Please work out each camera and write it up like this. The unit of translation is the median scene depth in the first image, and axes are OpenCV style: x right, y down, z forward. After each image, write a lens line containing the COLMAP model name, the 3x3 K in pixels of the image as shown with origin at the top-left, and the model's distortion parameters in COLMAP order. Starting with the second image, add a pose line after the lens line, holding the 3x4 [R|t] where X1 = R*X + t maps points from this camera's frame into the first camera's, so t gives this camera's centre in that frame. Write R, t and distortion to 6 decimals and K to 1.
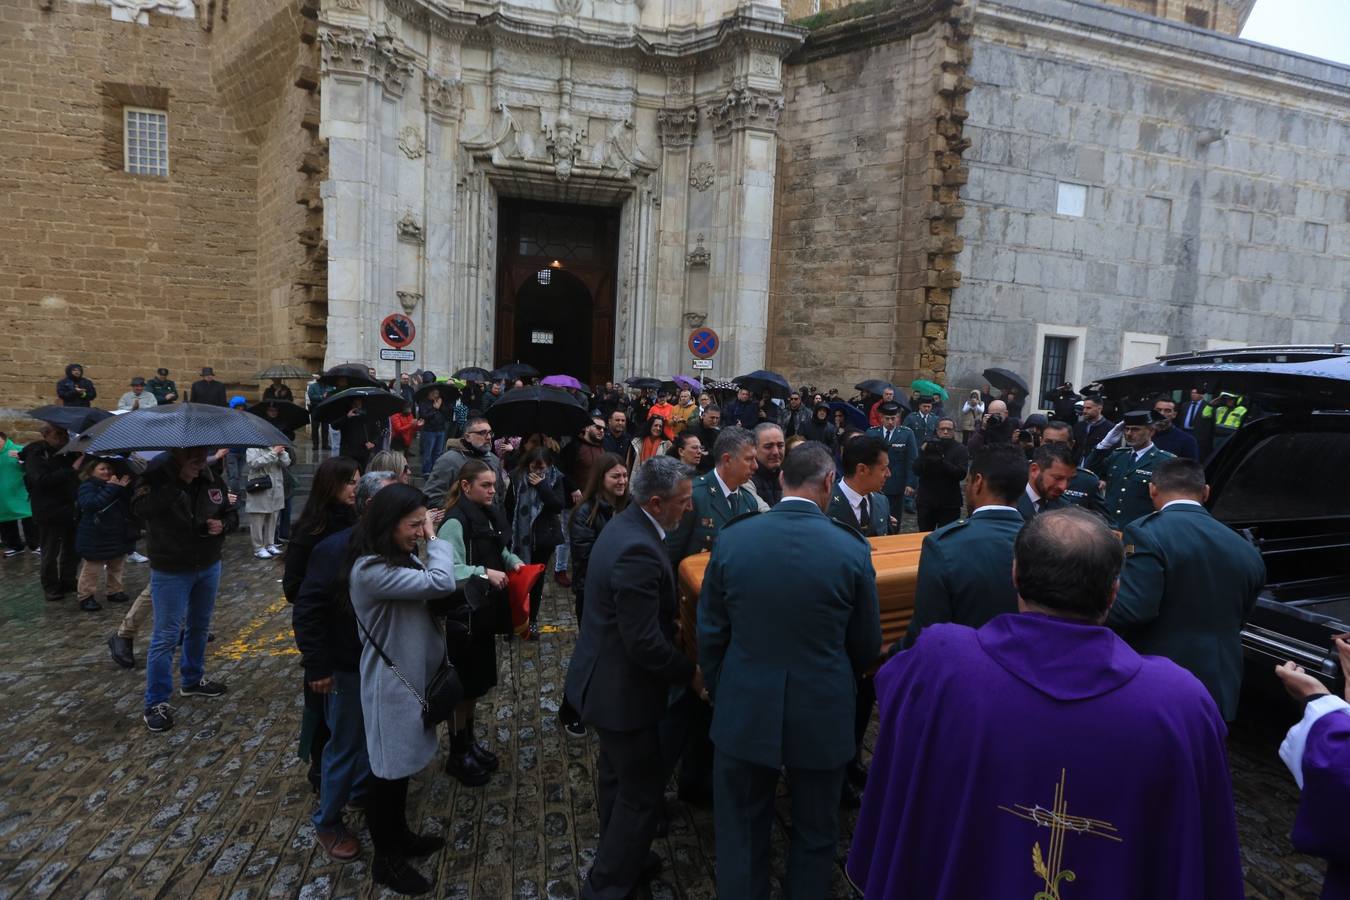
lens RADIAL K [[605.3, 0, 666.5], [0, 605.3, 439.2], [0, 0, 1]] dist [-0.039142, 0.011273]
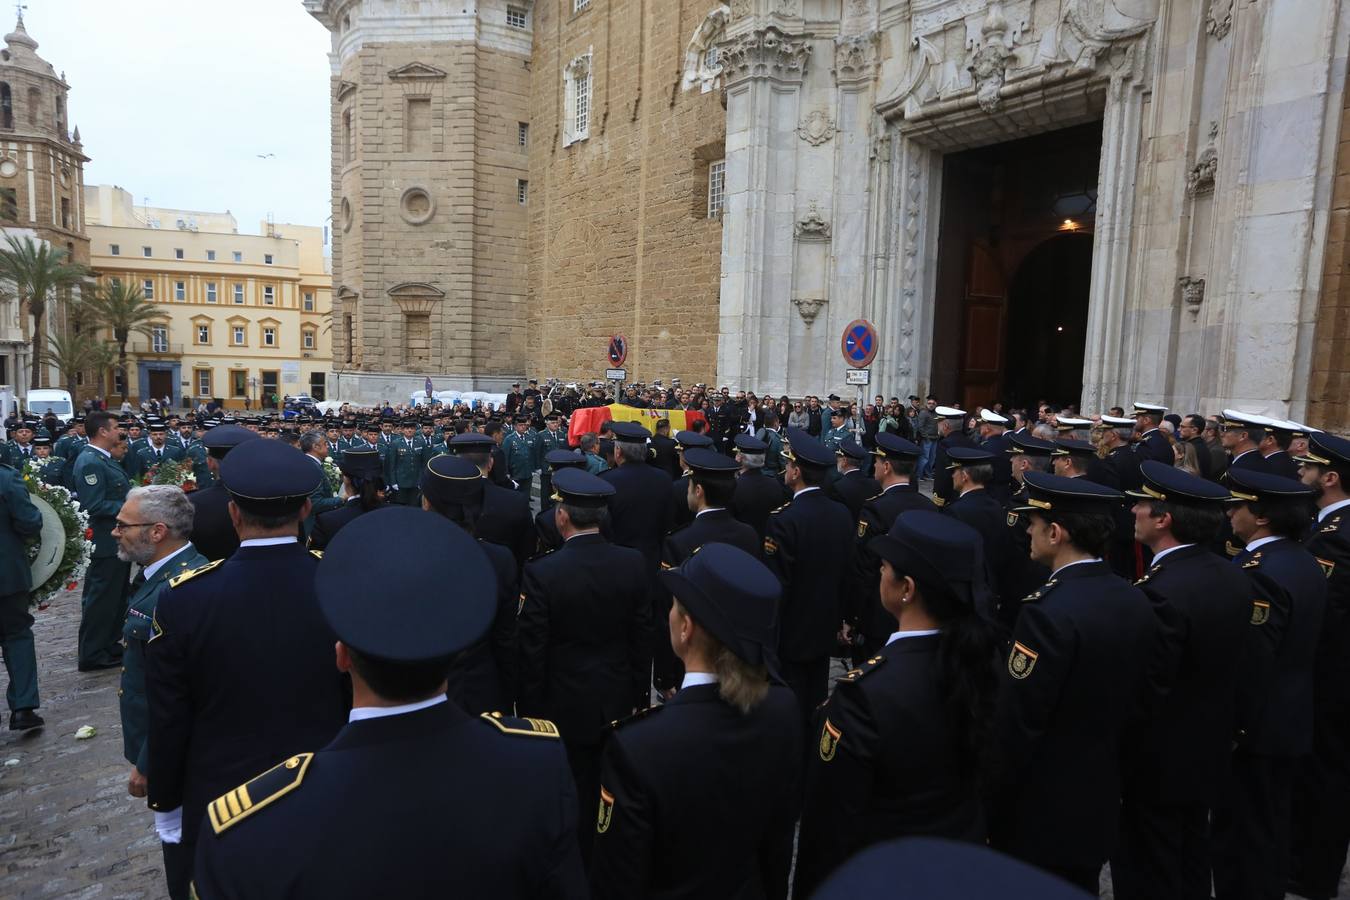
lens RADIAL K [[758.2, 0, 674.9], [0, 758.2, 439.3], [0, 0, 1]] dist [-0.030228, 0.024634]
pose [[0.460915, 0.049925, -0.886039, 0.471786], [-0.090011, 0.995897, 0.009291, -0.034340], [0.882868, 0.075471, 0.463518, 0.335326]]
